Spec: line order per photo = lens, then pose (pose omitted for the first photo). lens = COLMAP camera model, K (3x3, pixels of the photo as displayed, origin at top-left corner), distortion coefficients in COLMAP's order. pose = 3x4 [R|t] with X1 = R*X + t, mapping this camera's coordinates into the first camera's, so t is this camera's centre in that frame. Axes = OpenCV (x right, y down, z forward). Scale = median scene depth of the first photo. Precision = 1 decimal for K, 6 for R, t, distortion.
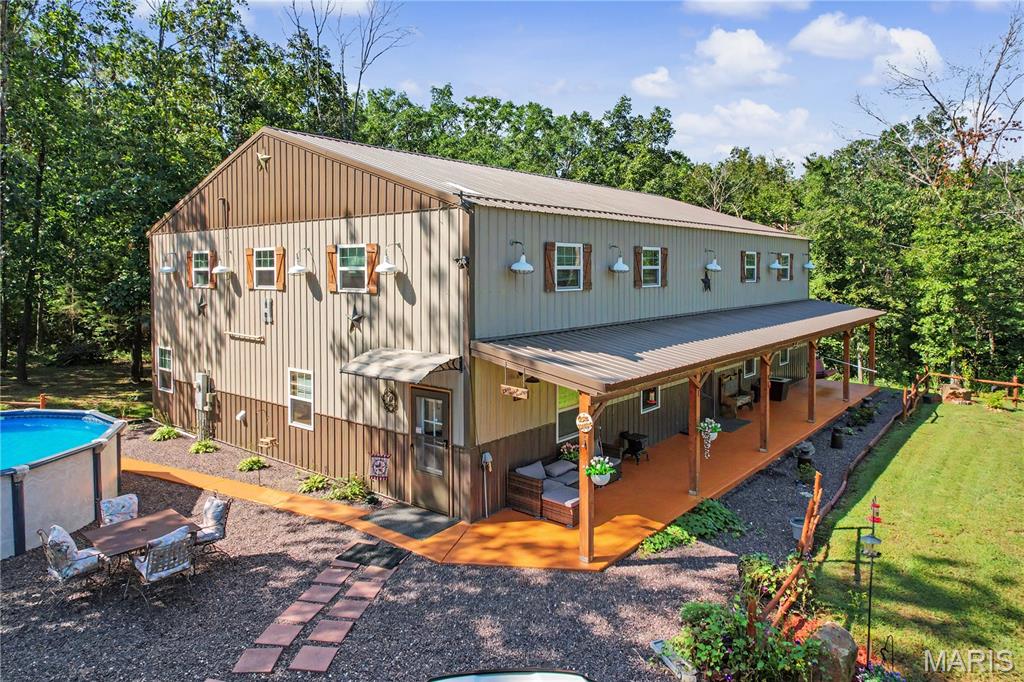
lens RADIAL K [[646.3, 0, 512.0], [0, 646.3, 341.0], [0, 0, 1]] dist [0.004083, 0.000884]
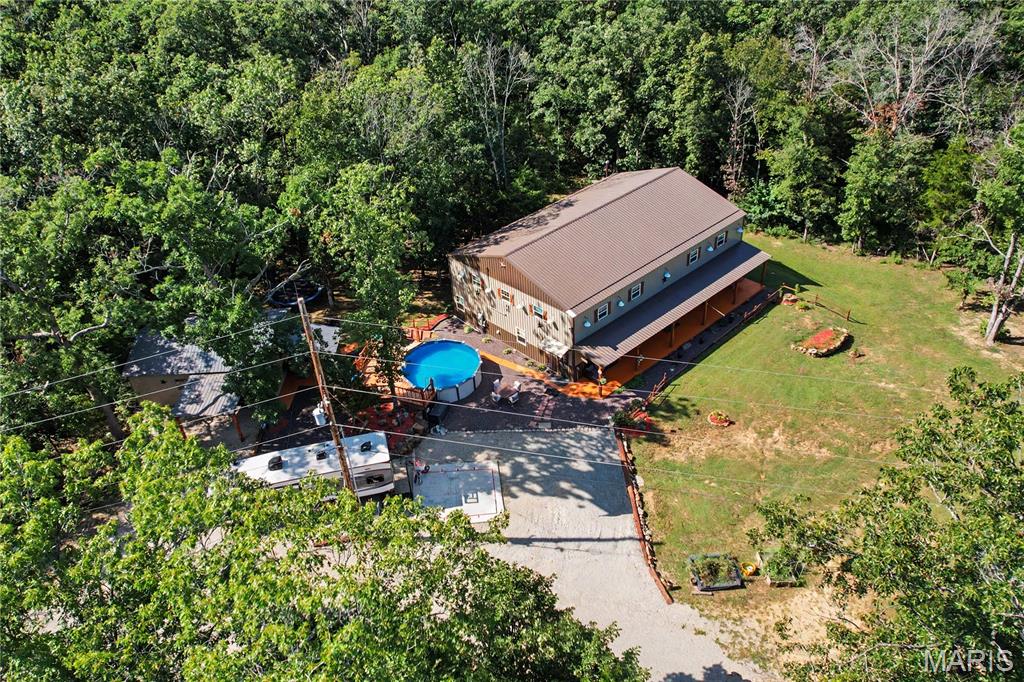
lens RADIAL K [[646.3, 0, 512.0], [0, 646.3, 341.0], [0, 0, 1]] dist [0.004083, 0.000884]
pose [[0.993656, 0.064725, -0.091975, -0.078421], [-0.012686, 0.877083, 0.480172, -2.130396], [0.111749, -0.475959, 0.872339, -2.771402]]
